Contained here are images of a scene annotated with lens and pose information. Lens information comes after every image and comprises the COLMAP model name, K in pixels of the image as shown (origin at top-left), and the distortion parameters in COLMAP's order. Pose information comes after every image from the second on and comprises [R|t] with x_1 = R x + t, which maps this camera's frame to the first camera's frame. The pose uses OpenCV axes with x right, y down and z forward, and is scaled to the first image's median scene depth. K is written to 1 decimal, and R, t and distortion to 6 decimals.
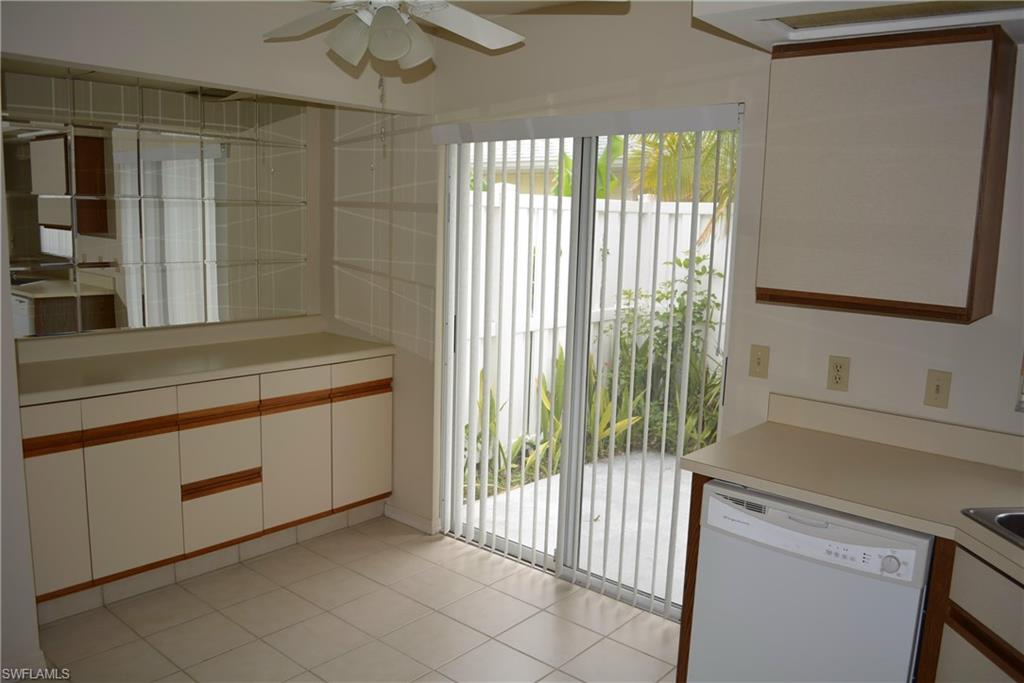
lens RADIAL K [[785.8, 0, 512.0], [0, 785.8, 341.5], [0, 0, 1]] dist [-0.136686, 0.002049]
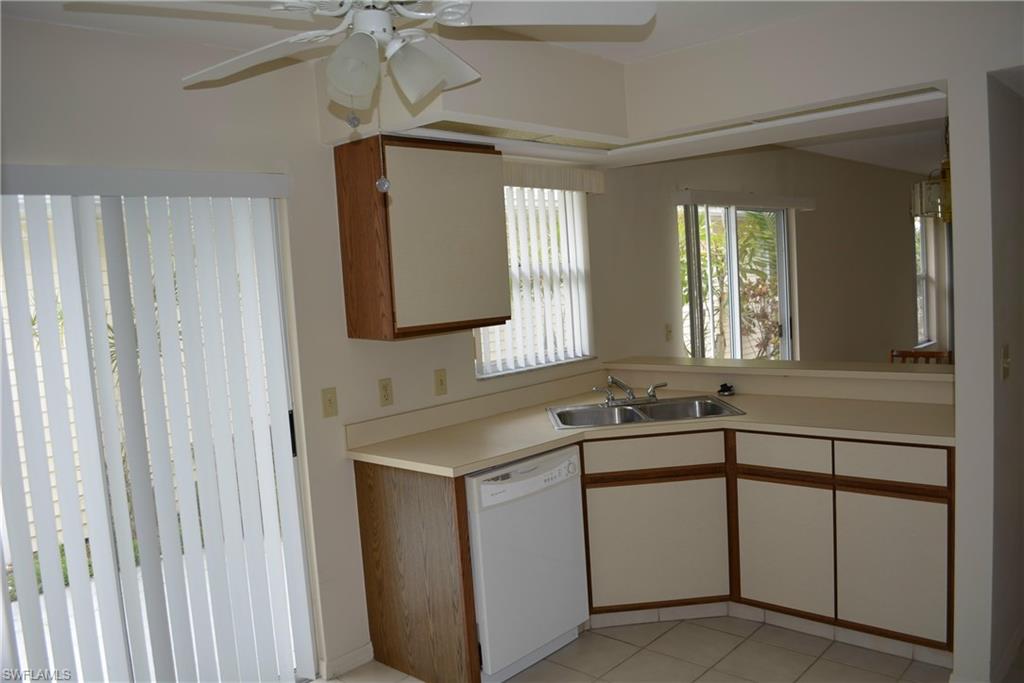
lens RADIAL K [[785.8, 0, 512.0], [0, 785.8, 341.5], [0, 0, 1]] dist [-0.136686, 0.002049]
pose [[0.036435, -0.119814, 0.992128, -0.941157], [0.209937, 0.971550, 0.109619, -0.153807], [-0.977036, 0.204290, 0.060552, 0.767822]]
